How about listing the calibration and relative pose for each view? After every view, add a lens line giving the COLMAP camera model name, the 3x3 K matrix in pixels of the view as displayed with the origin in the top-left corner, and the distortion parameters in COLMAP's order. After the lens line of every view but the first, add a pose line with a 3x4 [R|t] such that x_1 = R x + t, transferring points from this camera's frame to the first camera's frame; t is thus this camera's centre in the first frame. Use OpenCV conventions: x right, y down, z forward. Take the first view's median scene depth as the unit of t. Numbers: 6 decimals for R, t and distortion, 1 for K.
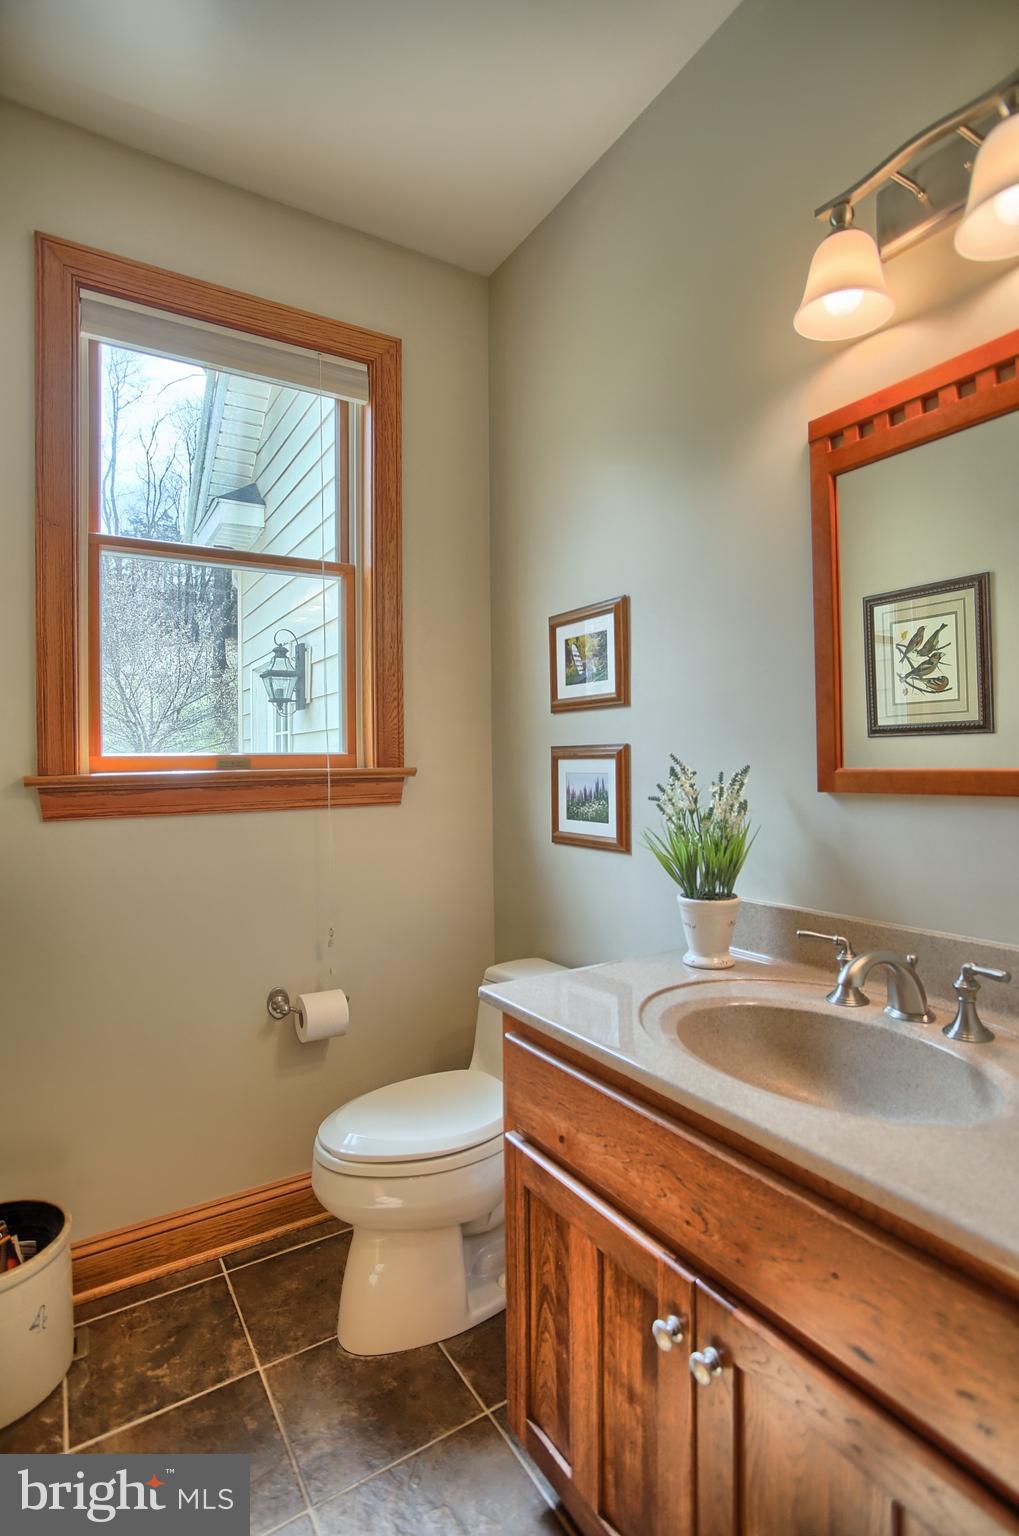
lens RADIAL K [[750.3, 0, 509.5], [0, 750.3, 768.0], [0, 0, 1]] dist [-0.071141, 0.029665]
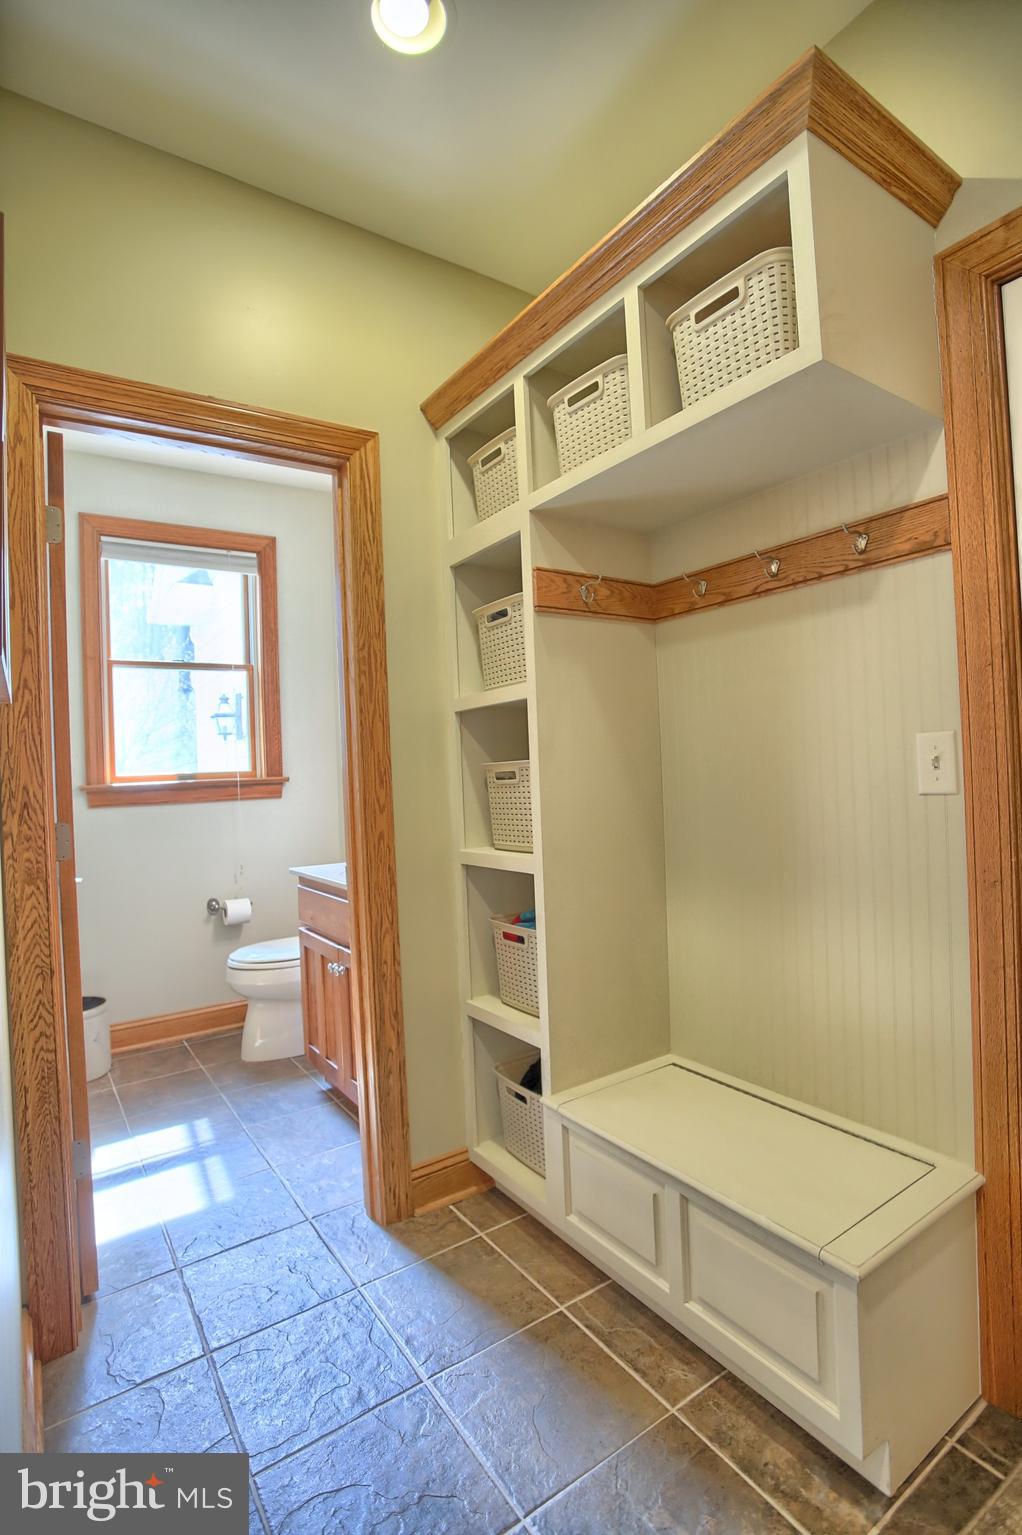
lens RADIAL K [[749.8, 0, 511.0], [0, 749.8, 767.5], [0, 0, 1]] dist [-0.071141, 0.029665]
pose [[0.998862, -0.027699, 0.038814, 0.351341], [0.028368, 0.999456, -0.016802, 0.023027], [-0.038328, 0.017884, 0.999105, -0.842222]]
